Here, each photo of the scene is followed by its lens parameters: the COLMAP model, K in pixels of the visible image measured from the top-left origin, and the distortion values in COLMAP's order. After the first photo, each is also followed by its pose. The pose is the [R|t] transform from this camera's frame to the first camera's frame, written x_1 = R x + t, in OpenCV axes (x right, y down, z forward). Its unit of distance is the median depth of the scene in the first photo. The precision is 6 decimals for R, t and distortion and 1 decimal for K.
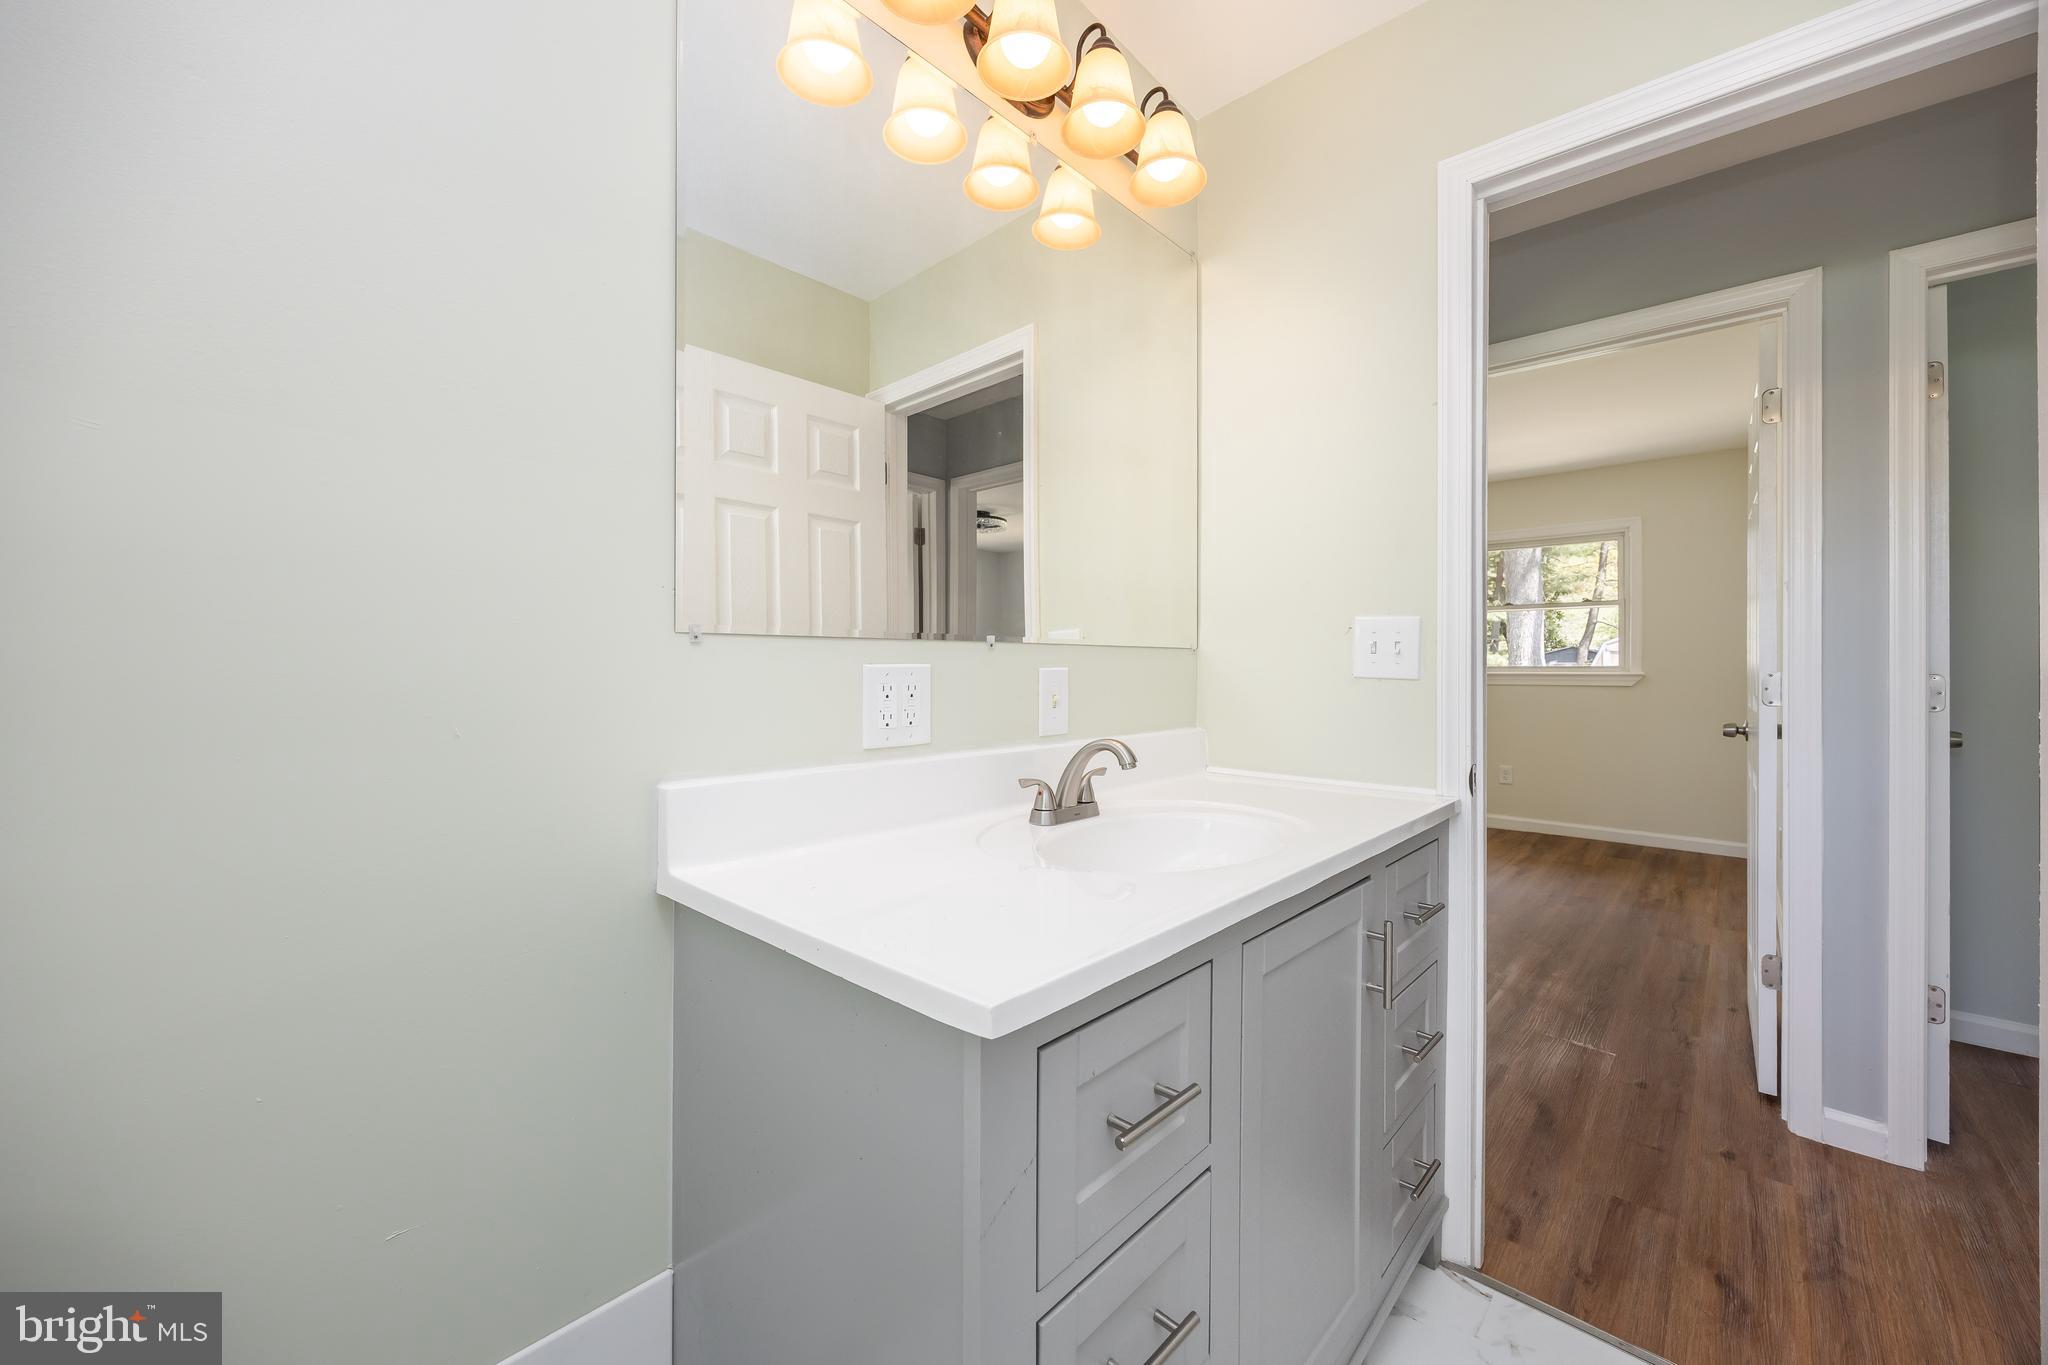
lens RADIAL K [[801.6, 0, 1036.7], [0, 801.6, 670.6], [0, 0, 1]] dist [0.003163, 0.000189]
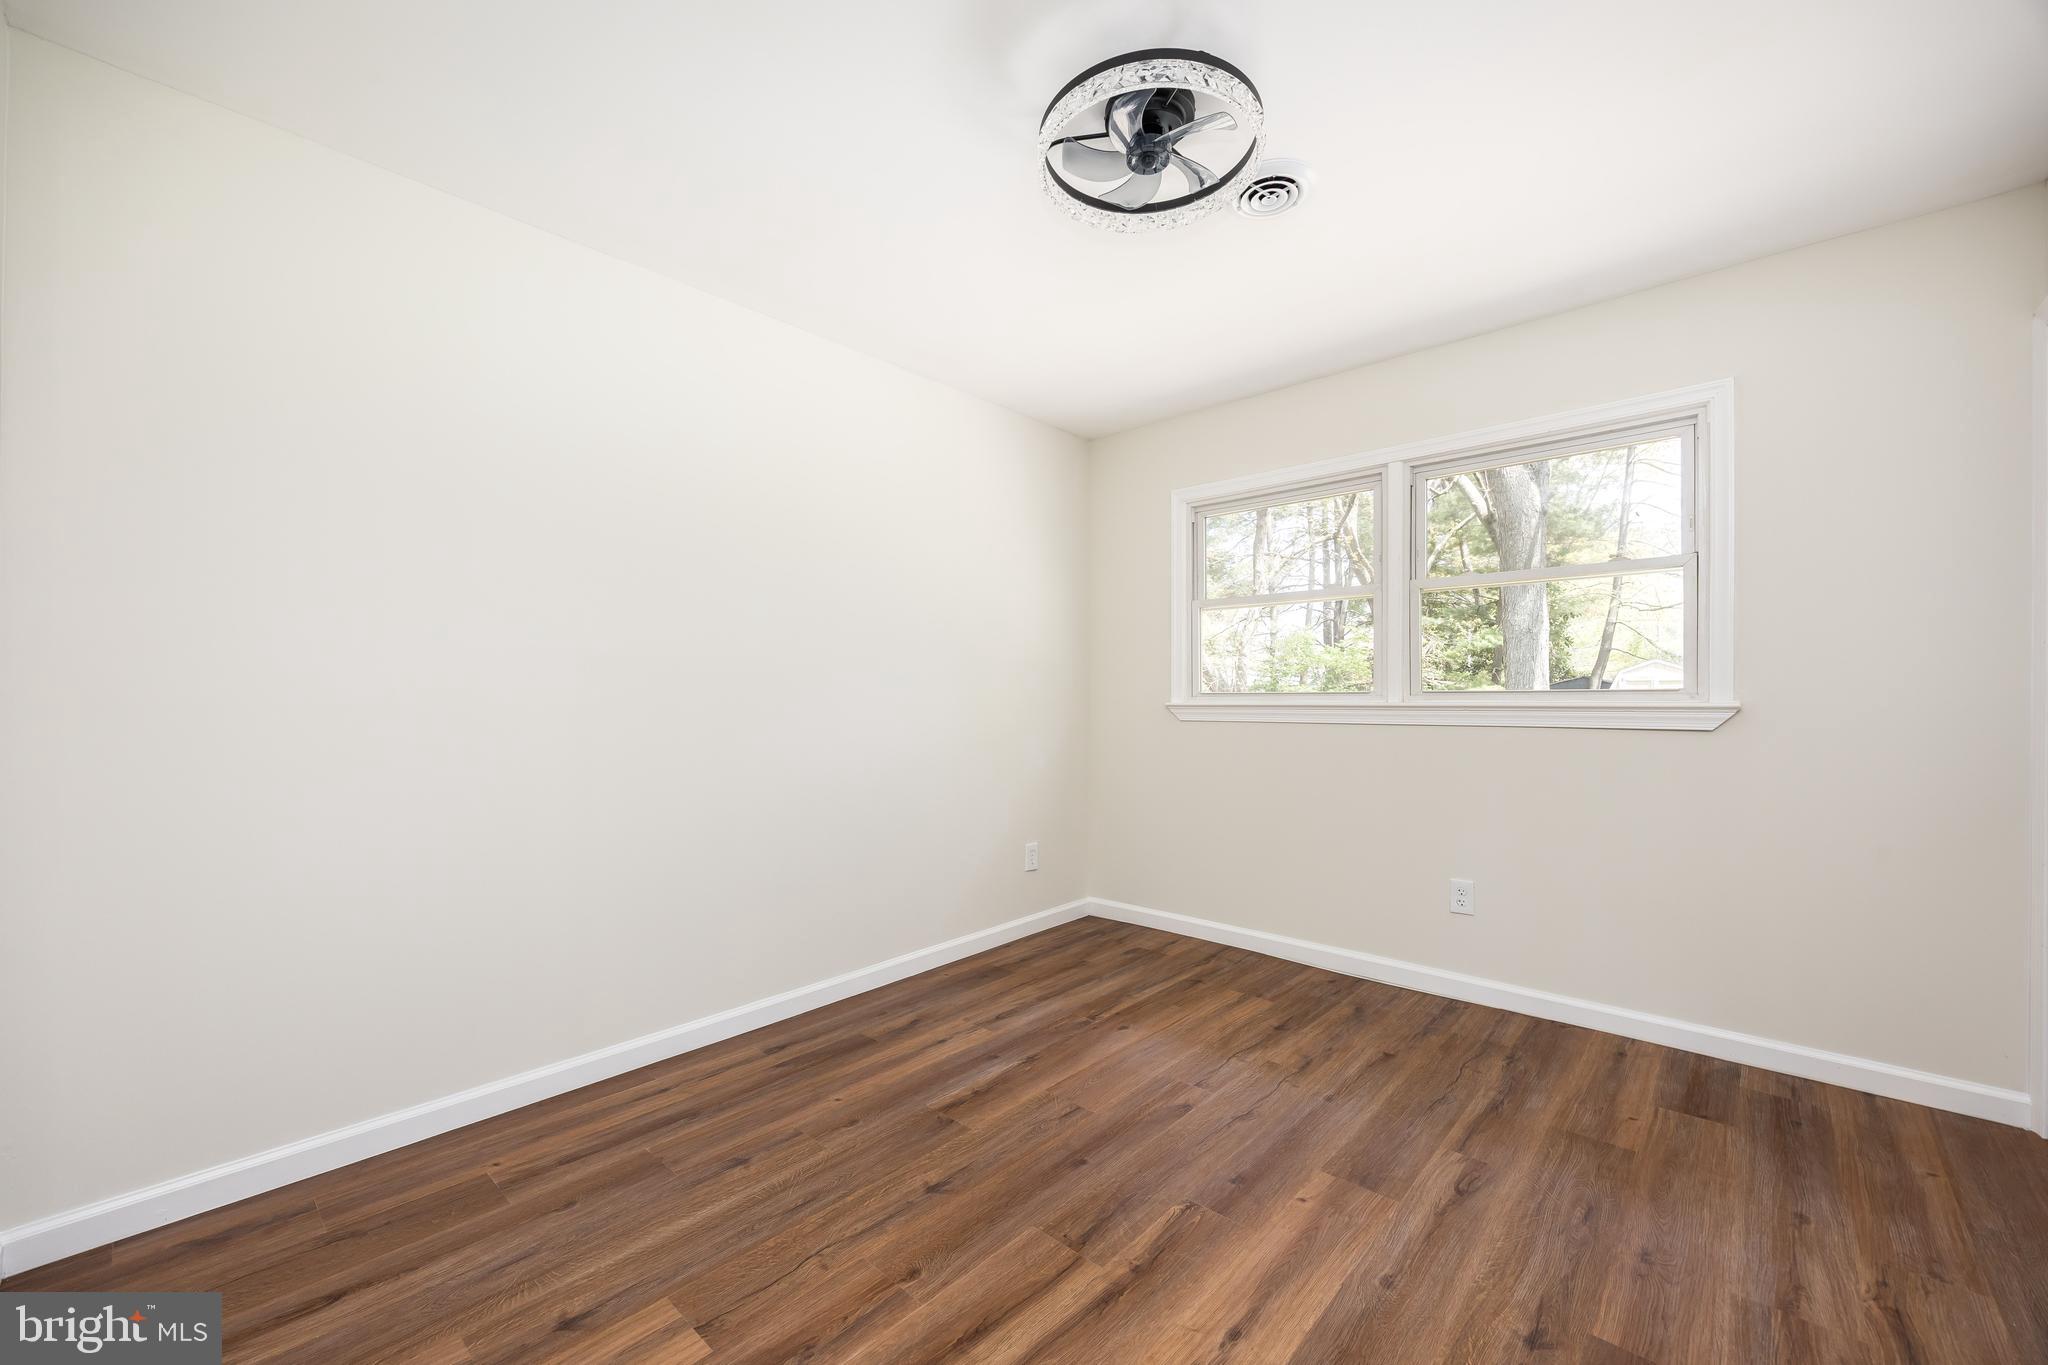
lens RADIAL K [[801.6, 0, 1035.5], [0, 801.6, 692.0], [0, 0, 1]] dist [0.003163, 0.000189]
pose [[0.999940, 0.006654, -0.008650, 0.328040], [-0.006757, 0.999906, -0.011910, 0.004986], [0.008570, 0.011967, 0.999892, 0.499833]]
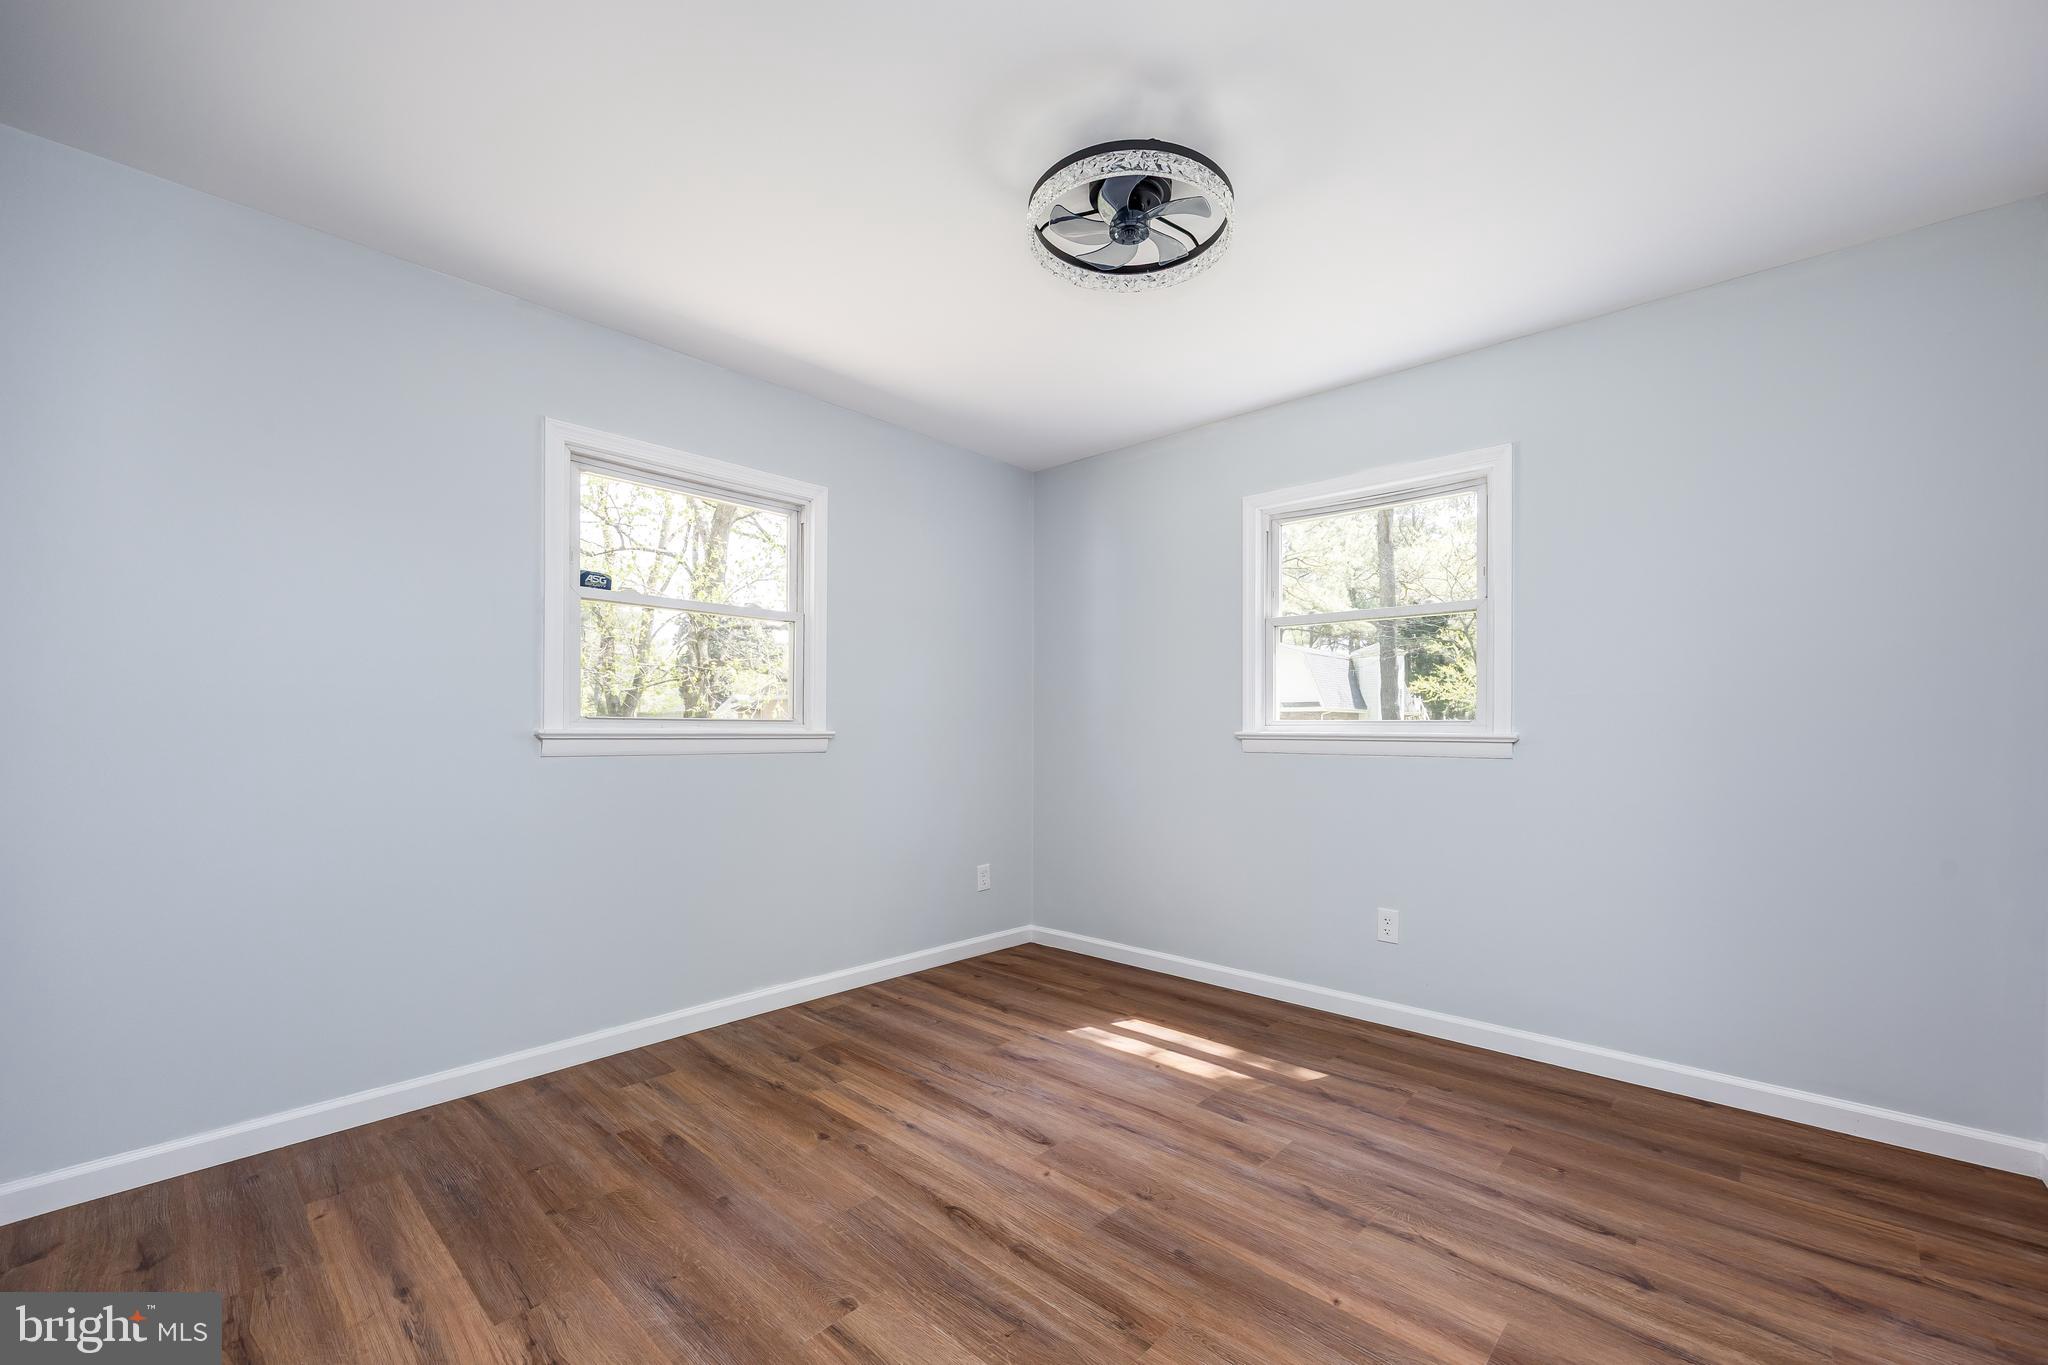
lens RADIAL K [[822.0, 0, 1020.3], [0, 822.0, 735.8], [0, 0, 1]] dist [-0.001806, -0.000102]
pose [[0.000927, -0.001144, 0.999999, 0.127069], [-0.009395, 0.999955, 0.001153, 0.004279], [-0.999955, -0.009396, 0.000917, 0.764189]]
